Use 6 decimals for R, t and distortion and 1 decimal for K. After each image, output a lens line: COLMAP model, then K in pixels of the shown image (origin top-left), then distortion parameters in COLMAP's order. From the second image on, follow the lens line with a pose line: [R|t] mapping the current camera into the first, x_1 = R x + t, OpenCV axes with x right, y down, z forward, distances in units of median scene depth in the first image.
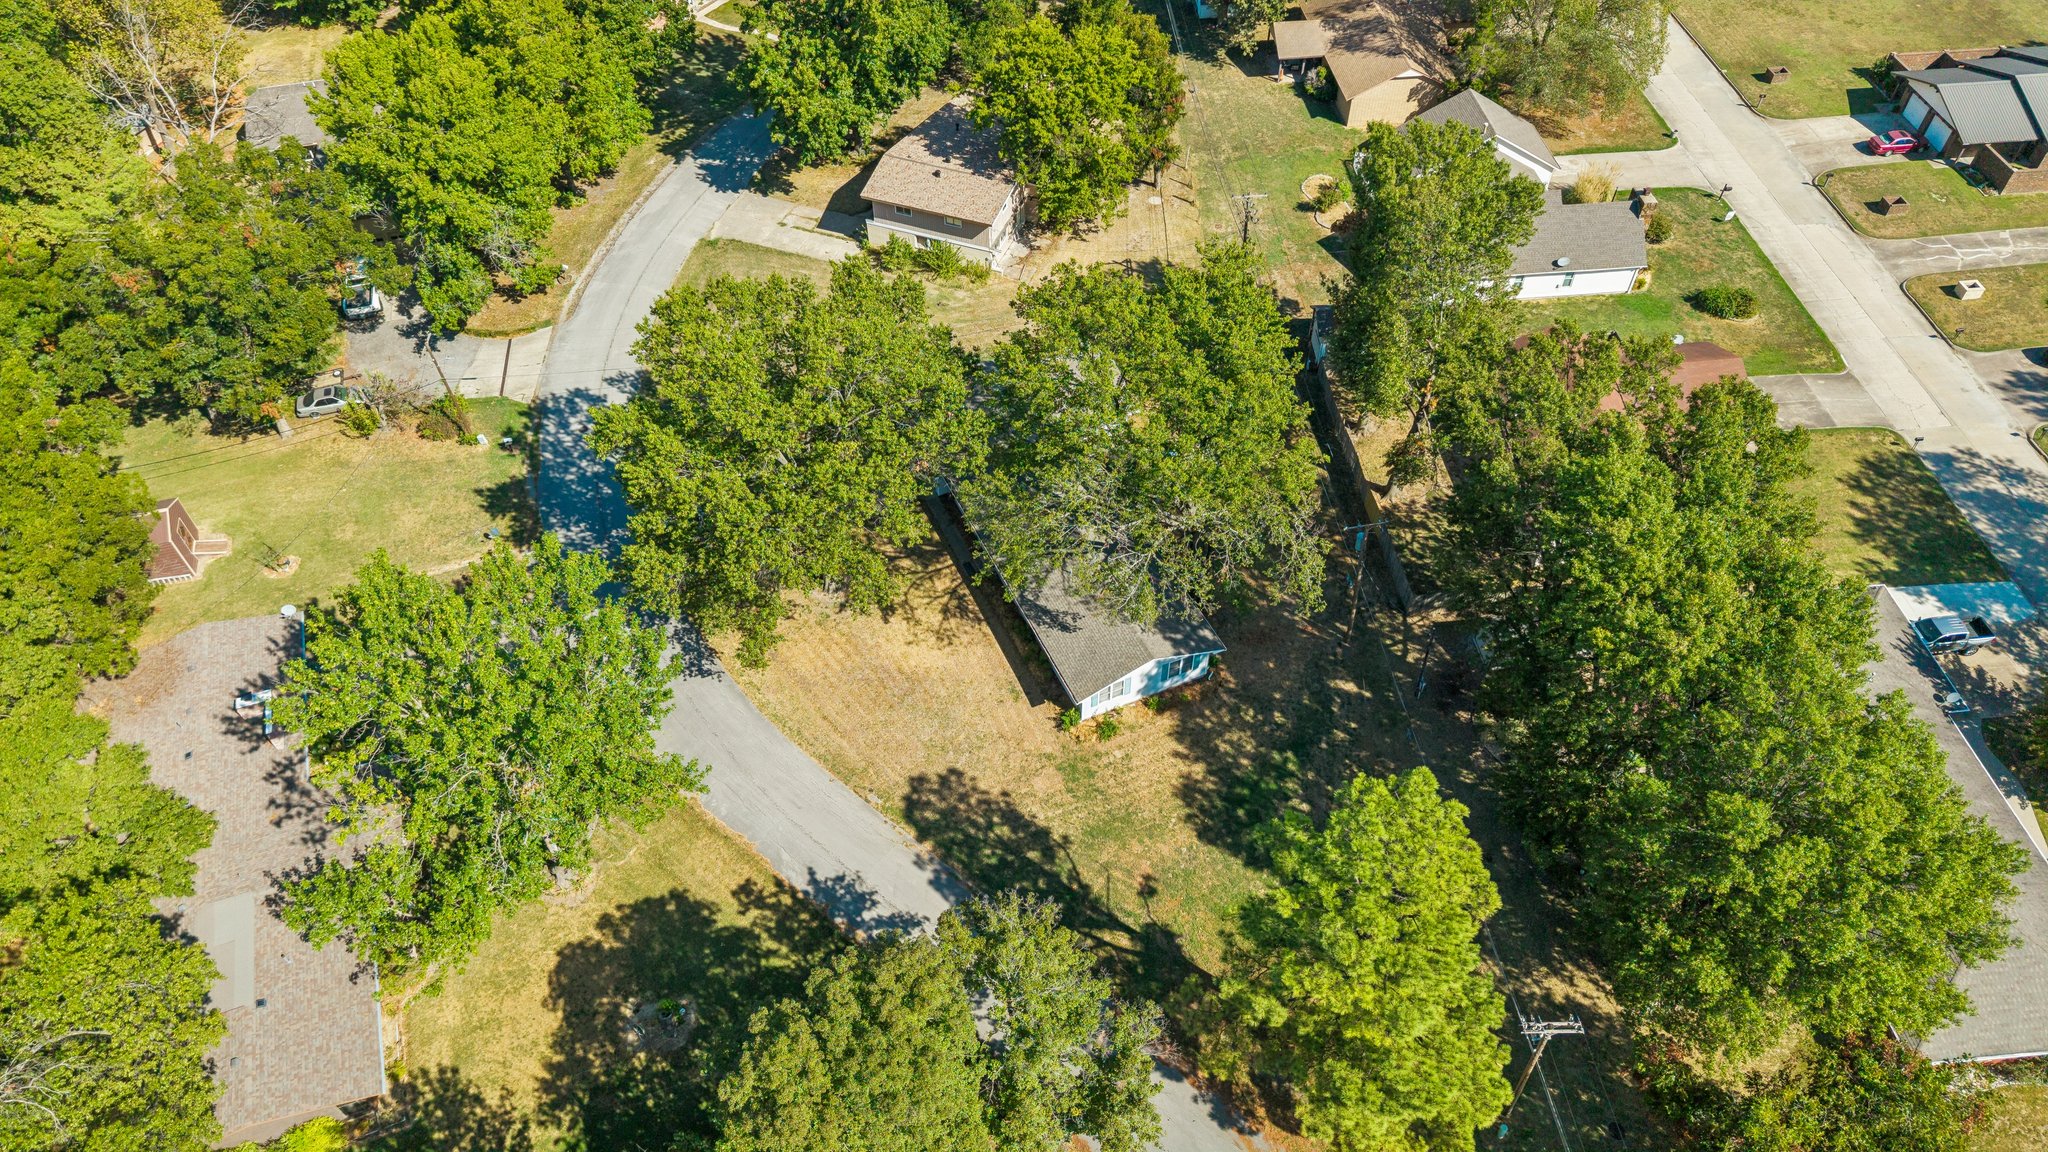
lens RADIAL K [[1366.1, 0, 1055.1], [0, 1366.1, 627.1], [0, 0, 1]] dist [0.006064, 0.002224]
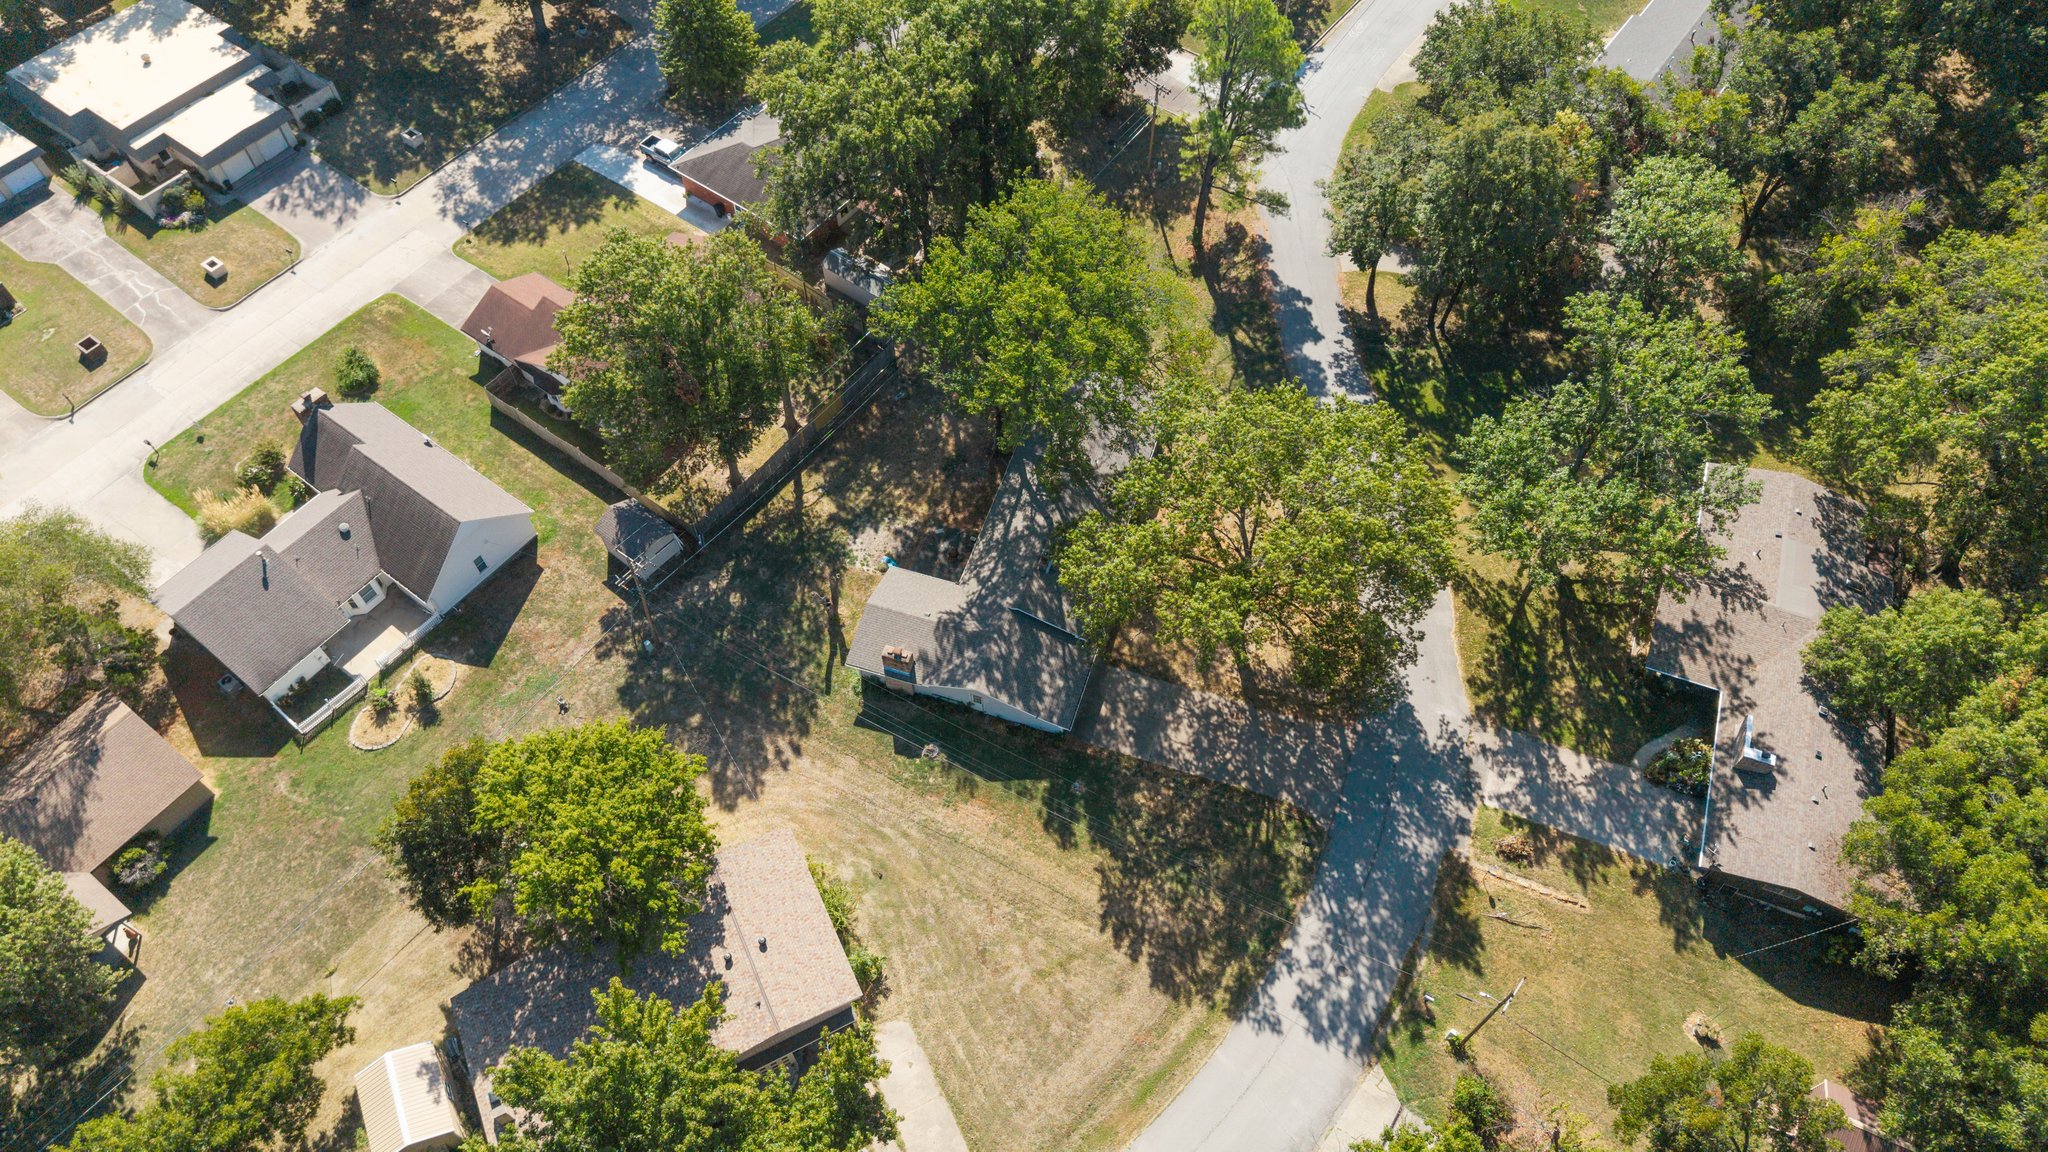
lens RADIAL K [[1421.6, 0, 1024.0], [0, 1421.6, 576.0], [0, 0, 1]] dist [0.054540, -0.069301]
pose [[-0.739630, -0.543145, 0.397418, -0.416019], [0.519108, -0.084577, 0.850514, -0.962995], [-0.428340, 0.835368, 0.344507, 0.576725]]
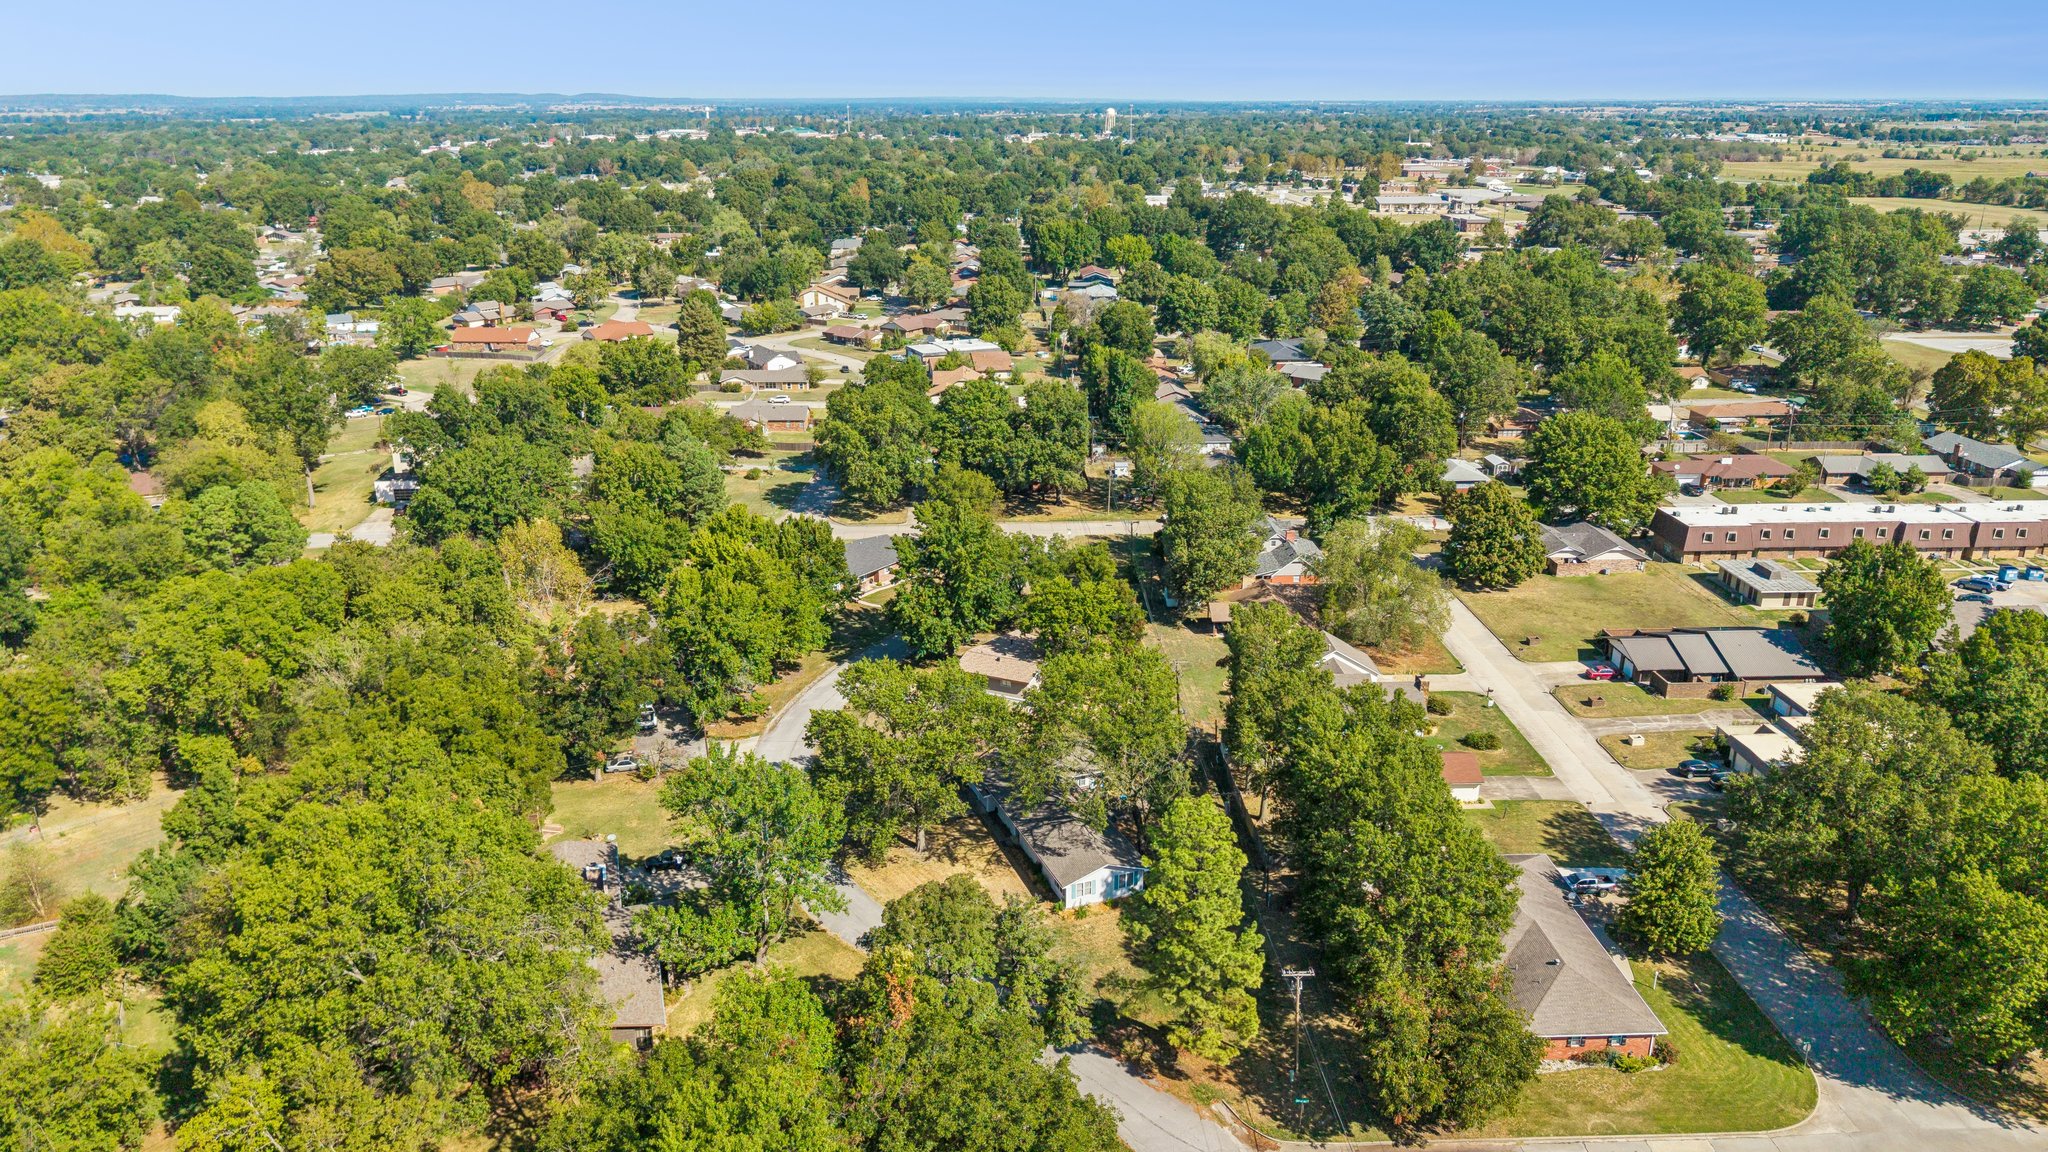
lens RADIAL K [[1421.6, 0, 1024.0], [0, 1421.6, 576.0], [0, 0, 1]] dist [0.054540, -0.069301]
pose [[0.997875, 0.023463, -0.060785, 0.054184], [-0.051203, 0.859309, -0.508887, 0.510461], [0.040293, 0.510918, 0.858685, -0.602713]]
